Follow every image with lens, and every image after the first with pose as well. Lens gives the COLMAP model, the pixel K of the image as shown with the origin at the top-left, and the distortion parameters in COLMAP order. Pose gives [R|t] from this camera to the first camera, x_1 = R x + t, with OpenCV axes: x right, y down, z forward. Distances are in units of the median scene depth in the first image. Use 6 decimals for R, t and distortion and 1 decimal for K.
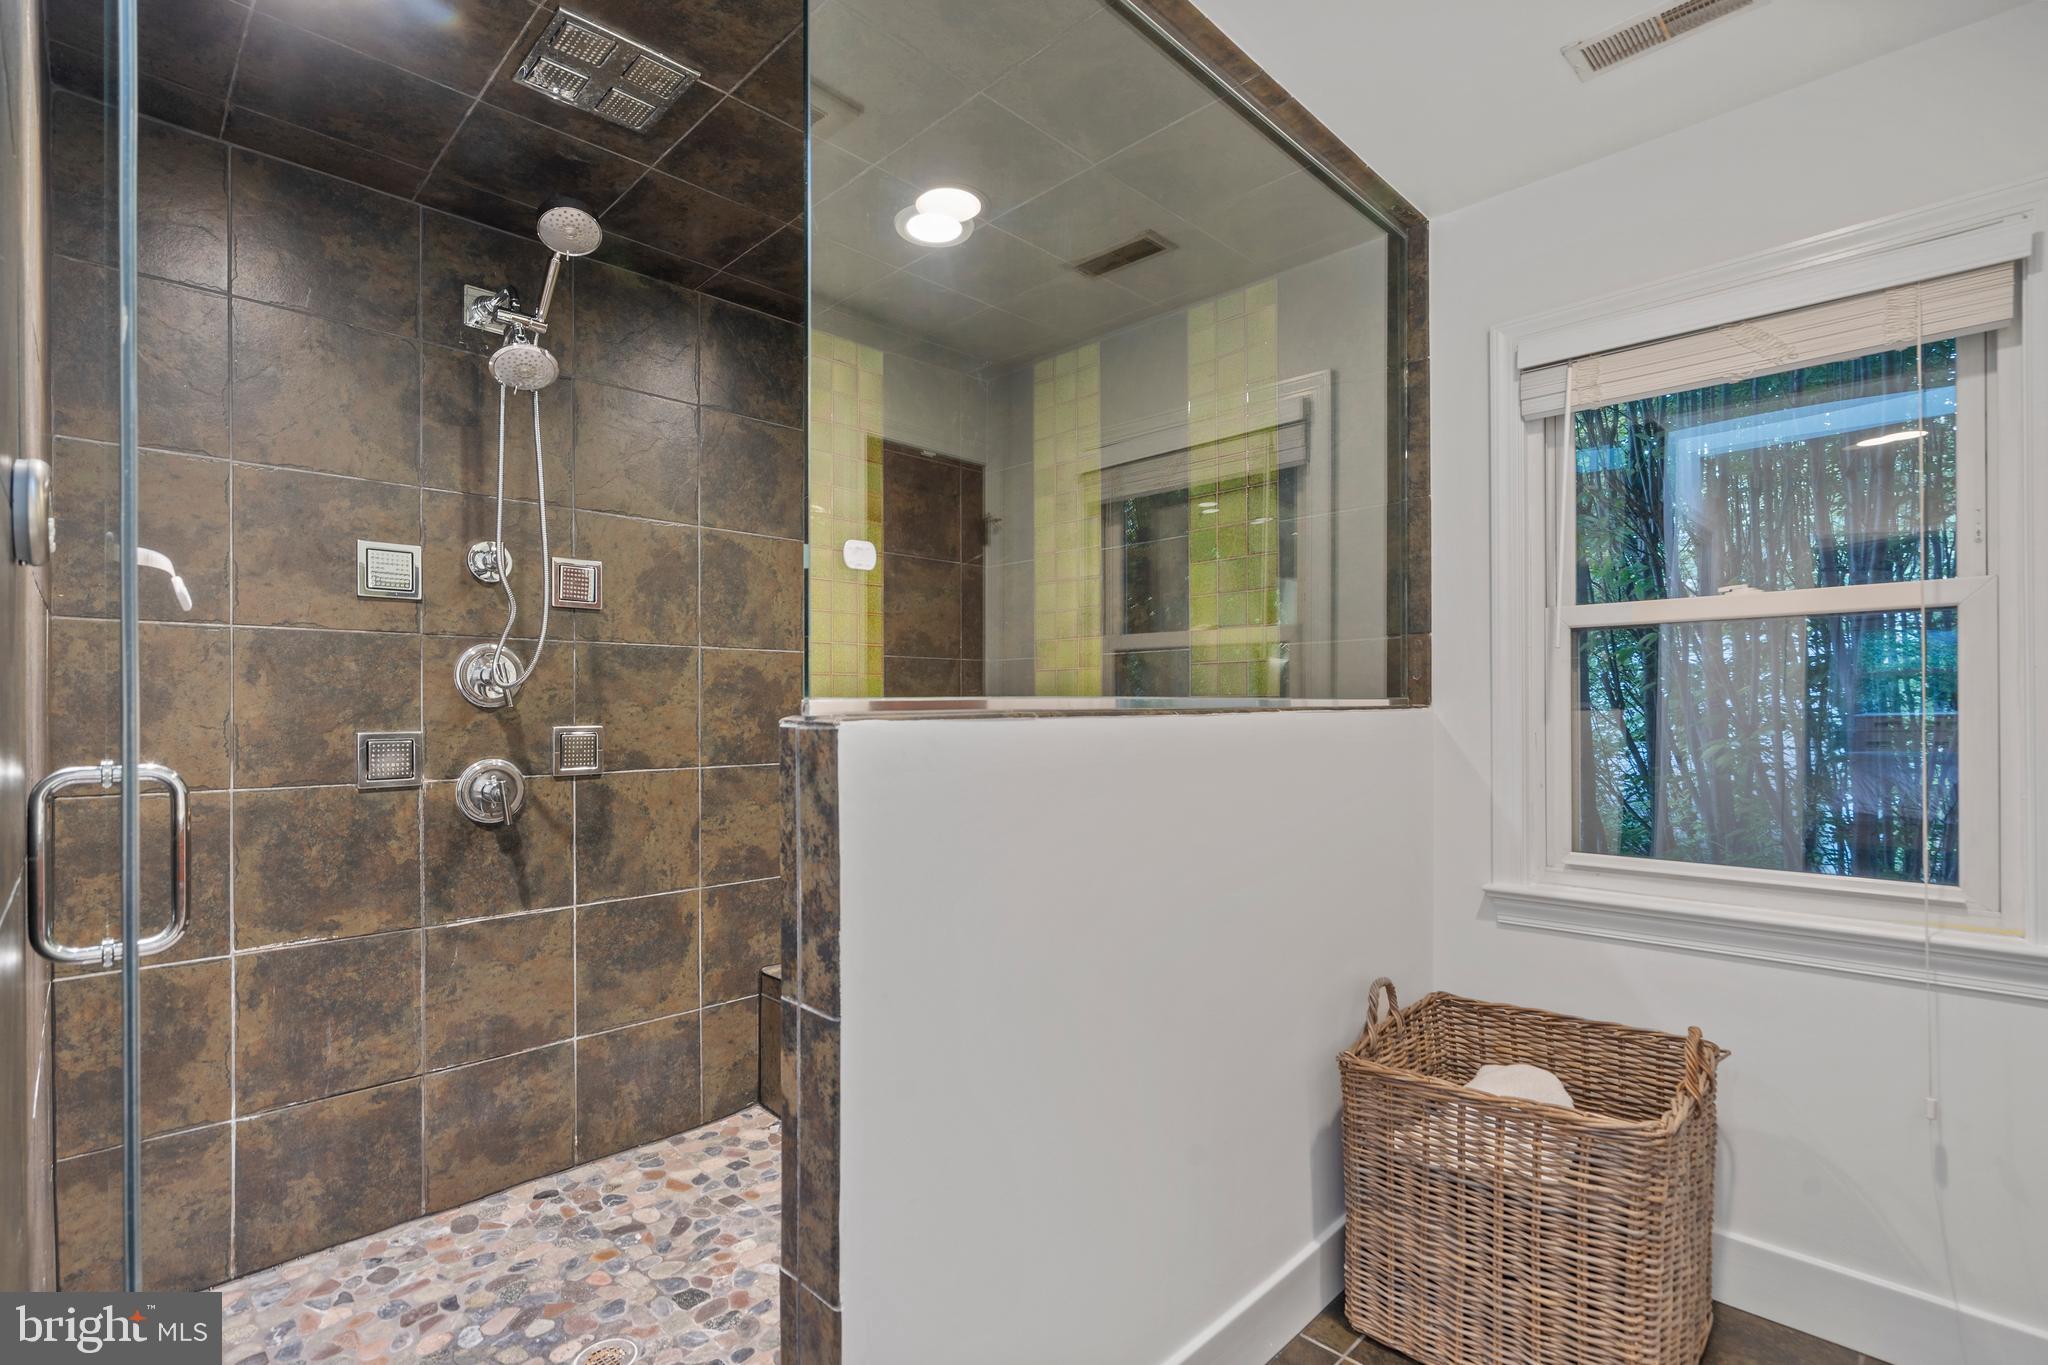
lens RADIAL K [[951.3, 0, 1012.7], [0, 951.3, 708.2], [0, 0, 1]] dist [0.001017, 0.000418]
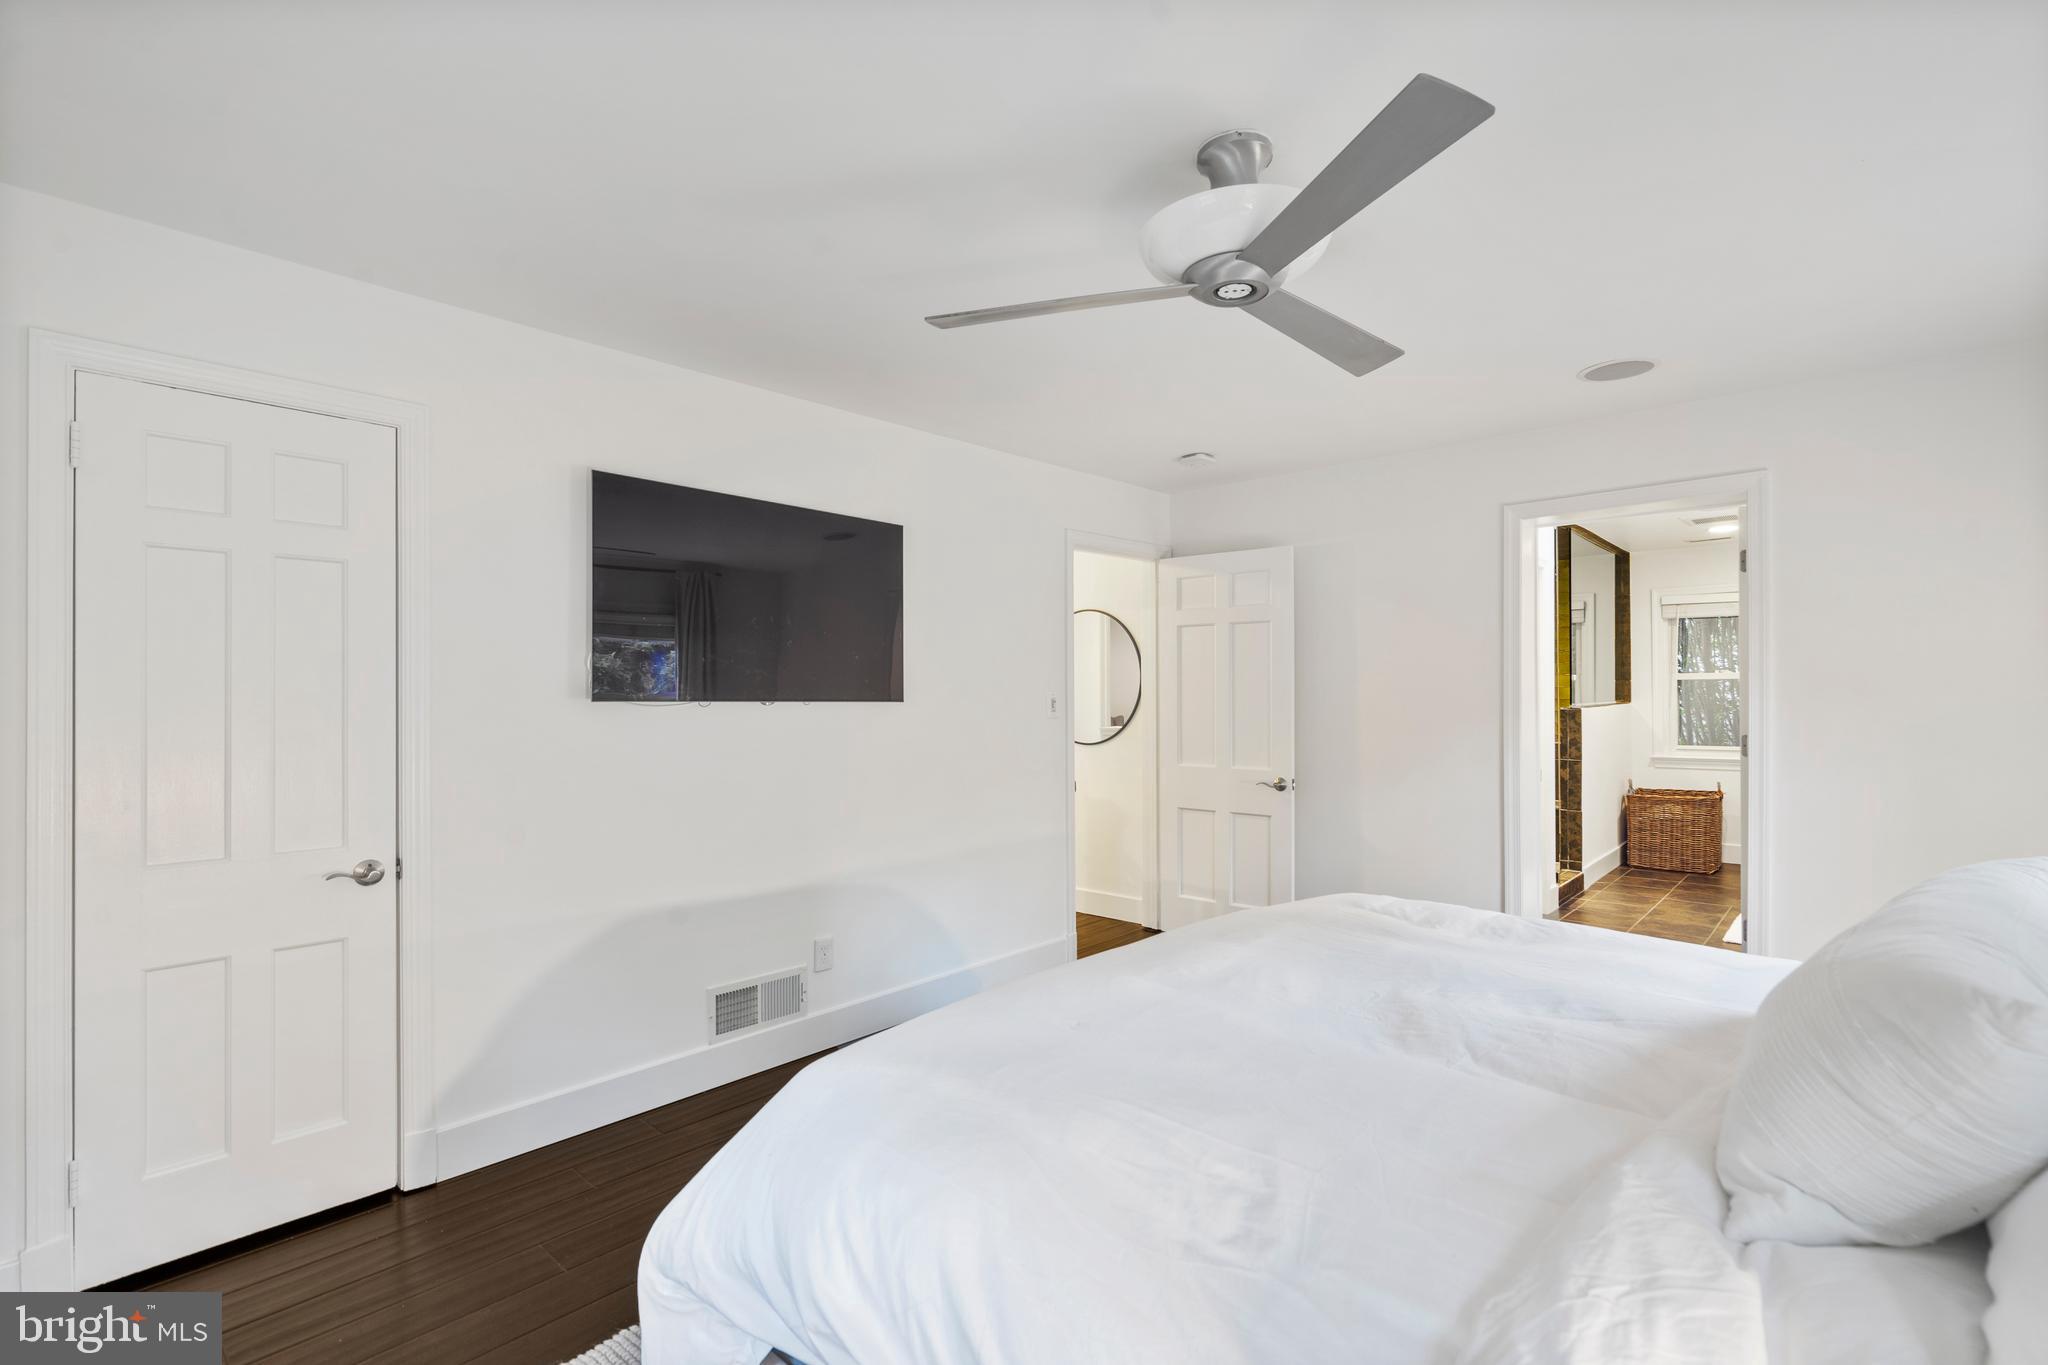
lens RADIAL K [[903.3, 0, 1024.0], [0, 903.3, 682.5], [0, 0, 1]] dist [-0.002464, -0.000162]
pose [[0.999736, 0.000612, 0.022977, -2.483350], [-0.000453, 0.999976, -0.006935, -0.069088], [-0.022981, 0.006922, 0.999712, -2.959080]]
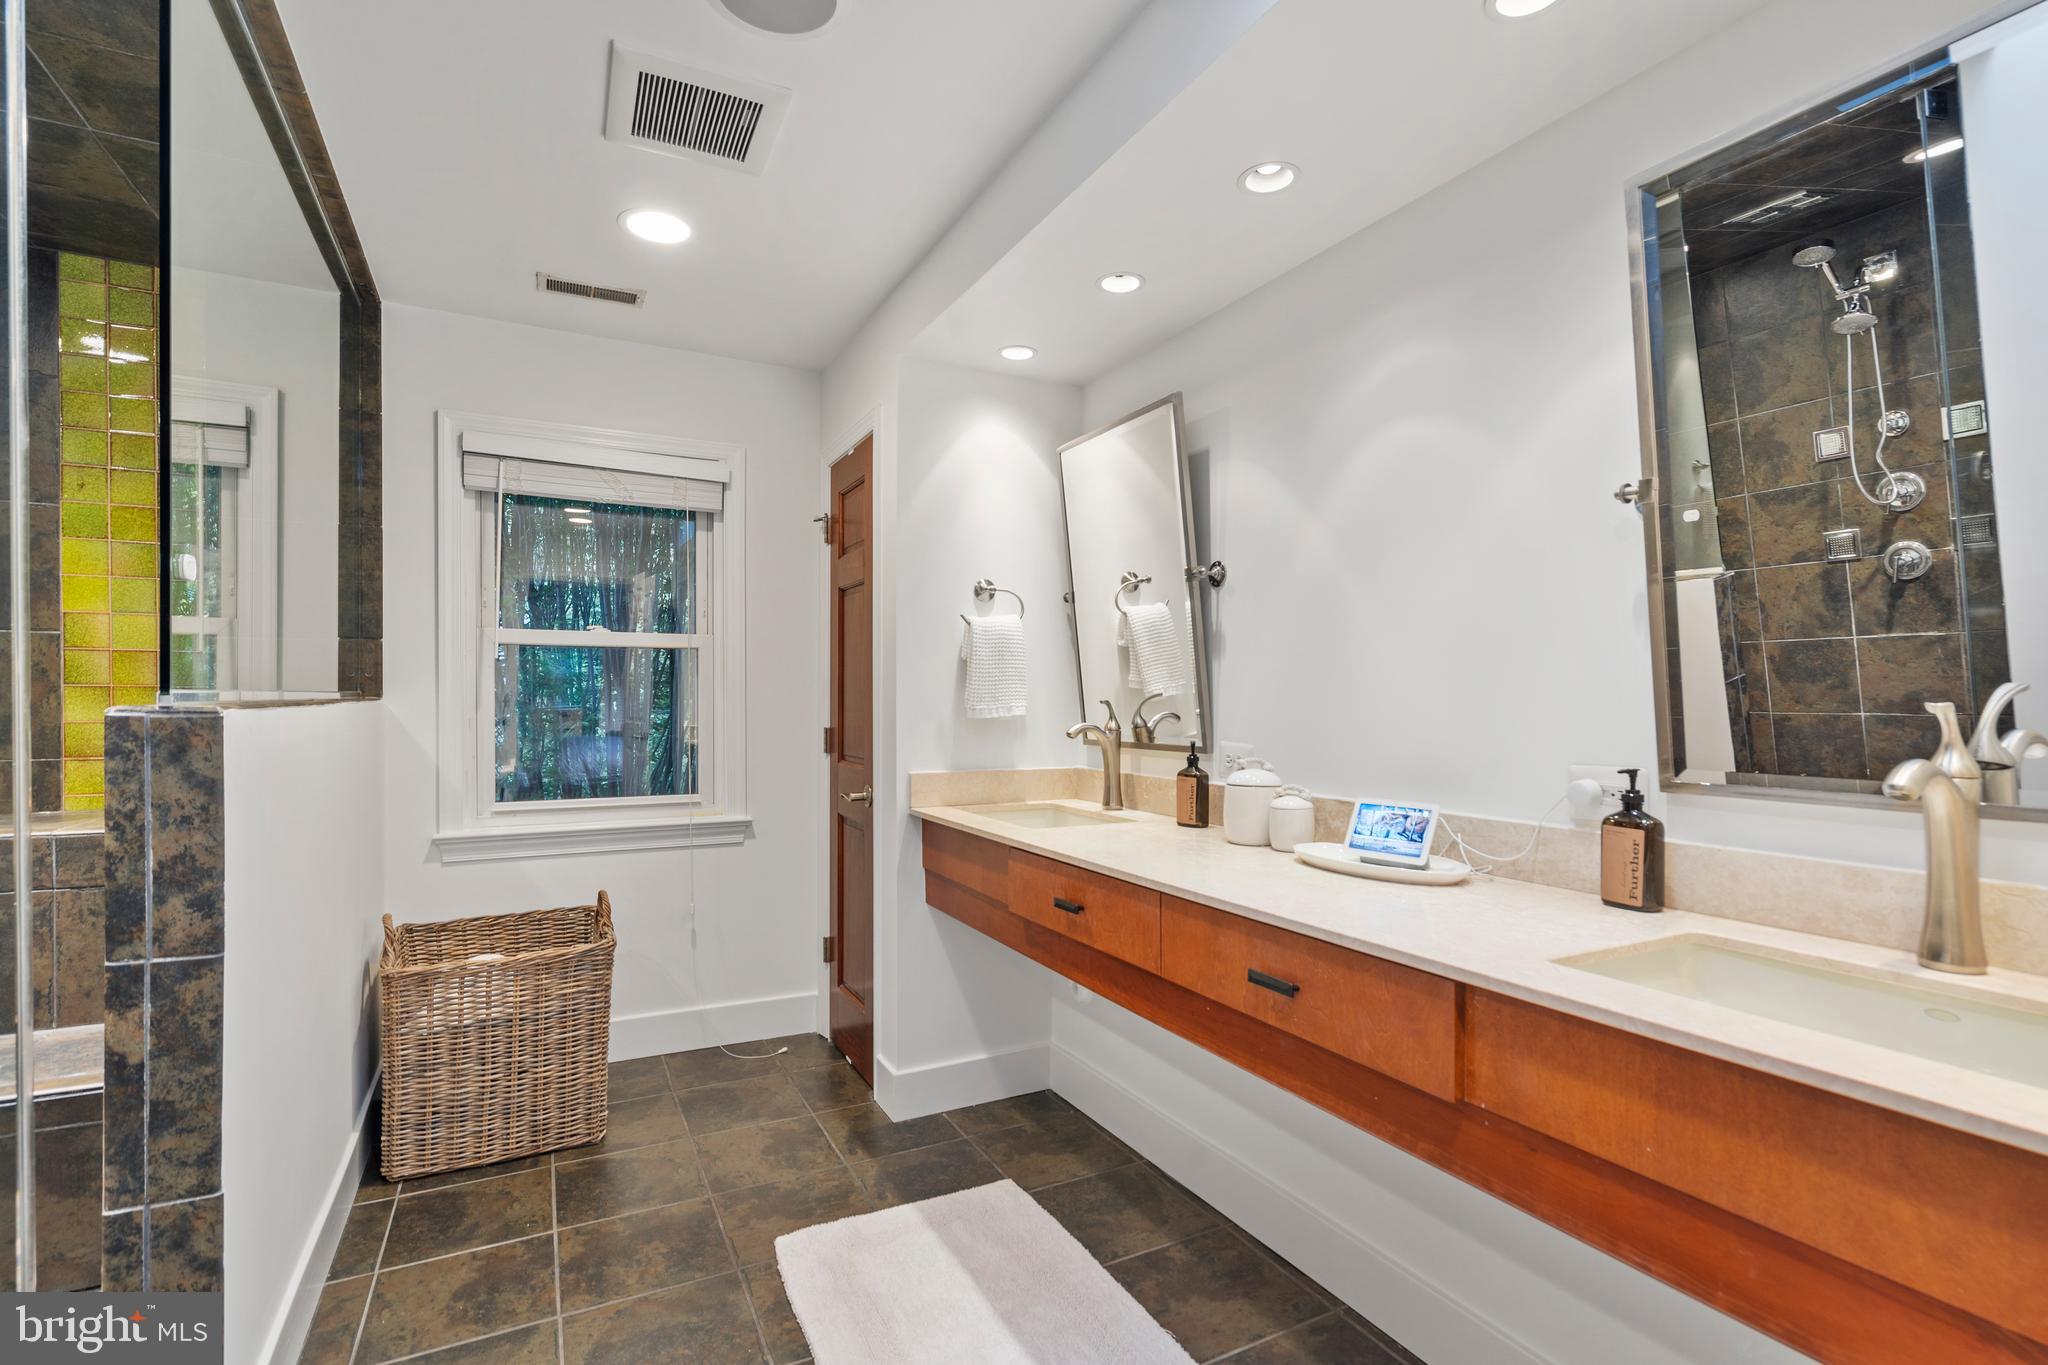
lens RADIAL K [[951.3, 0, 1012.7], [0, 951.3, 708.2], [0, 0, 1]] dist [0.001017, 0.000418]
pose [[0.314388, -0.002845, 0.949290, -0.687762], [-0.004723, 0.999978, 0.004561, 0.001327], [-0.949283, -0.005917, 0.314368, -0.230071]]
